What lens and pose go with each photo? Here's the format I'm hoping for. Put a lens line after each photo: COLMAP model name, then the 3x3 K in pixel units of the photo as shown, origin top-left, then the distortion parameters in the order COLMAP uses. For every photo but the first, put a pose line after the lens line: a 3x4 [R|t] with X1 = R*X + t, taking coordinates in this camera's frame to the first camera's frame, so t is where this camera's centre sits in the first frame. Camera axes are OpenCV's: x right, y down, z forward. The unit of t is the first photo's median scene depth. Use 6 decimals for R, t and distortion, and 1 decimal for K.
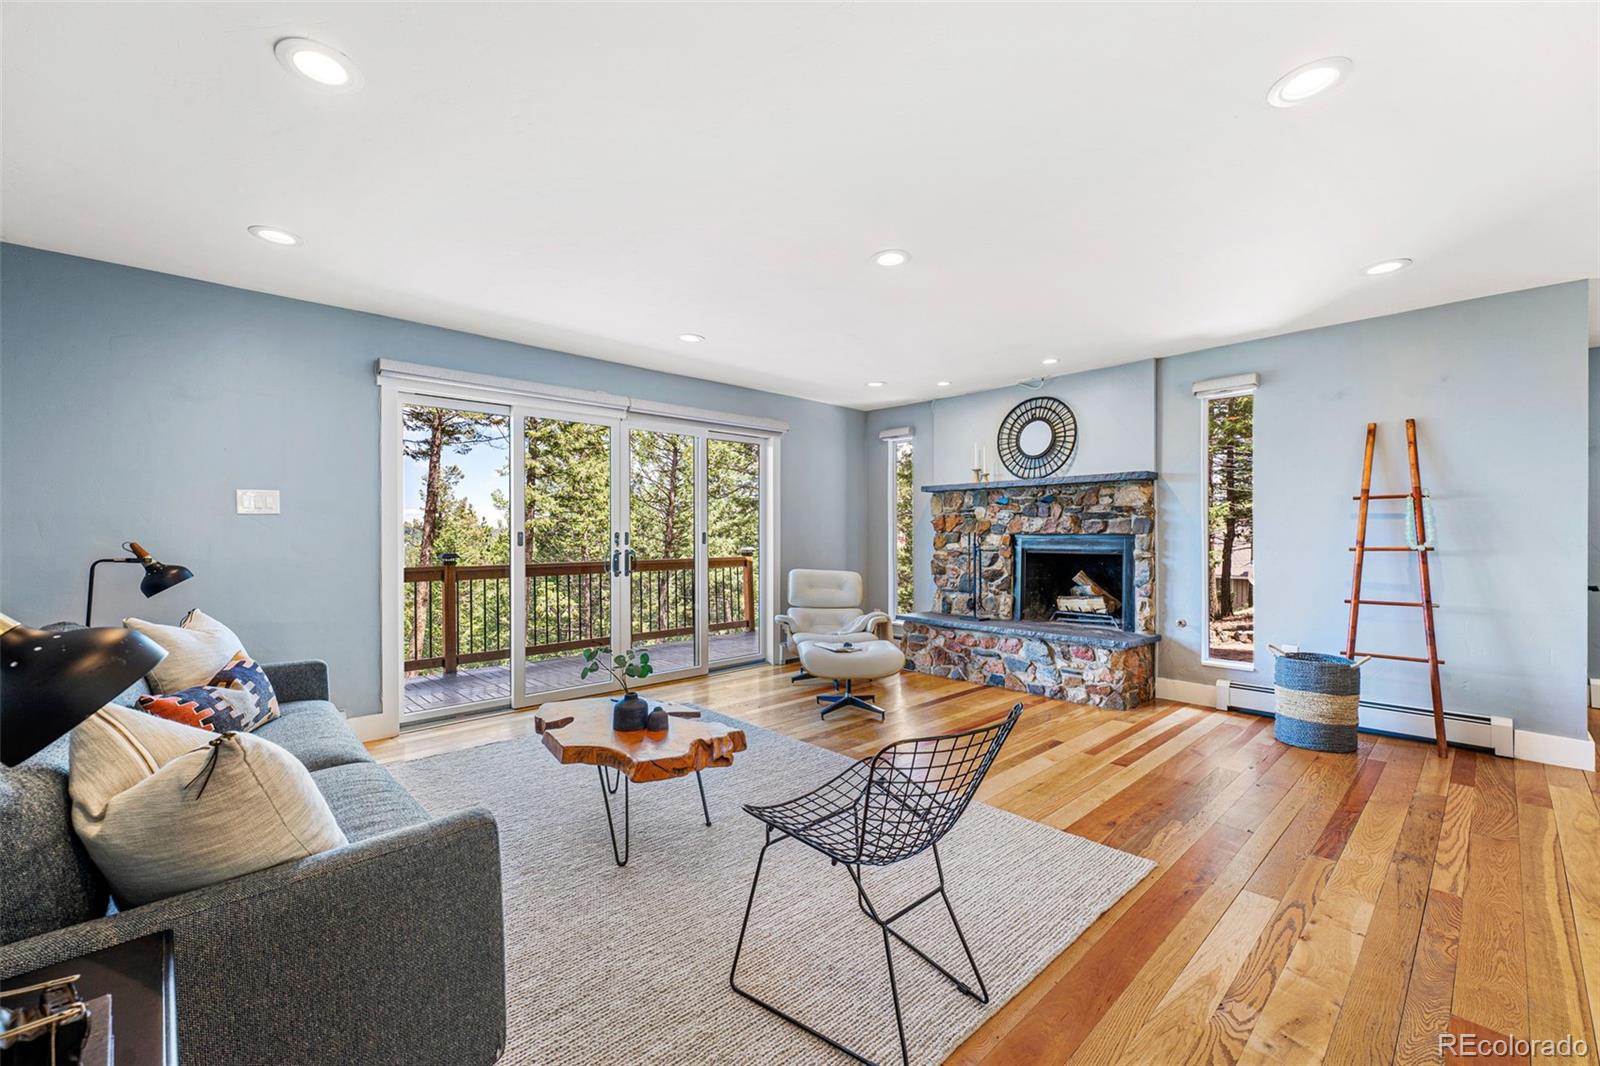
lens RADIAL K [[632.4, 0, 800.0], [0, 632.4, 533.0], [0, 0, 1]] dist [-0.034688, -0.000128]
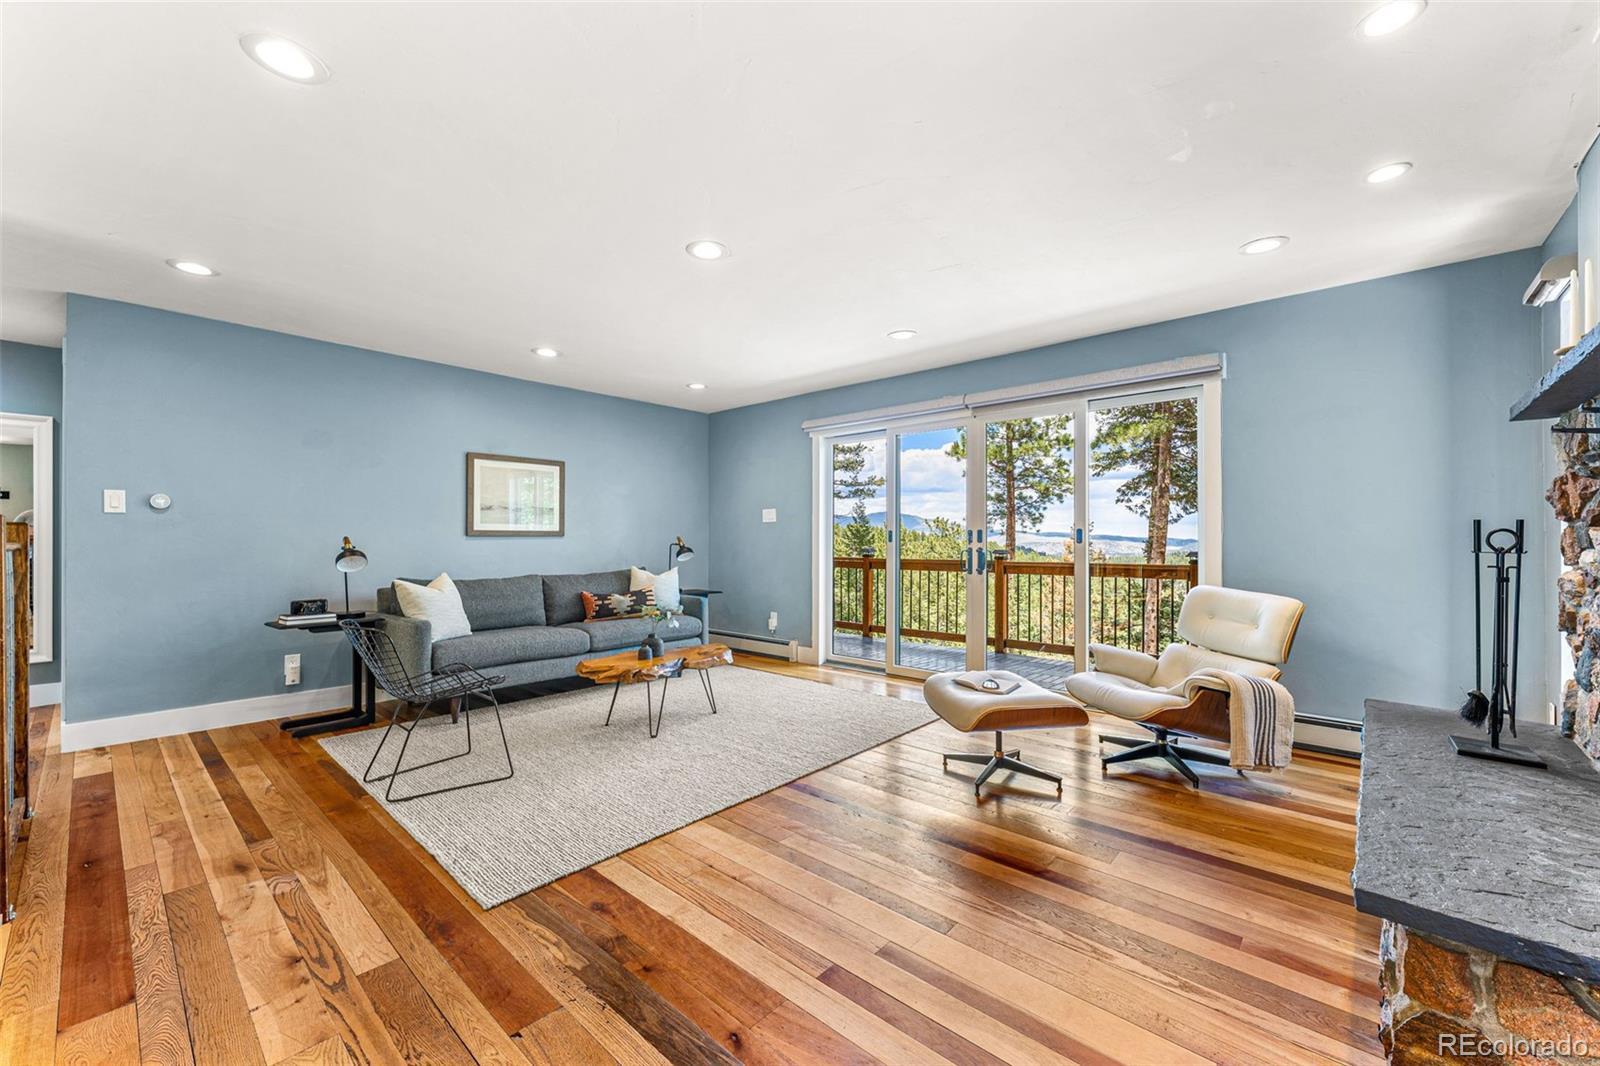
lens RADIAL K [[642.7, 0, 787.4], [0, 642.7, 535.9], [0, 0, 1]] dist [-0.000452, 0.000004]
pose [[0.097217, 0.002510, -0.995260, 0.807956], [0.011082, 0.999932, 0.003605, 0.000874], [0.995201, -0.011380, 0.097183, 0.708775]]
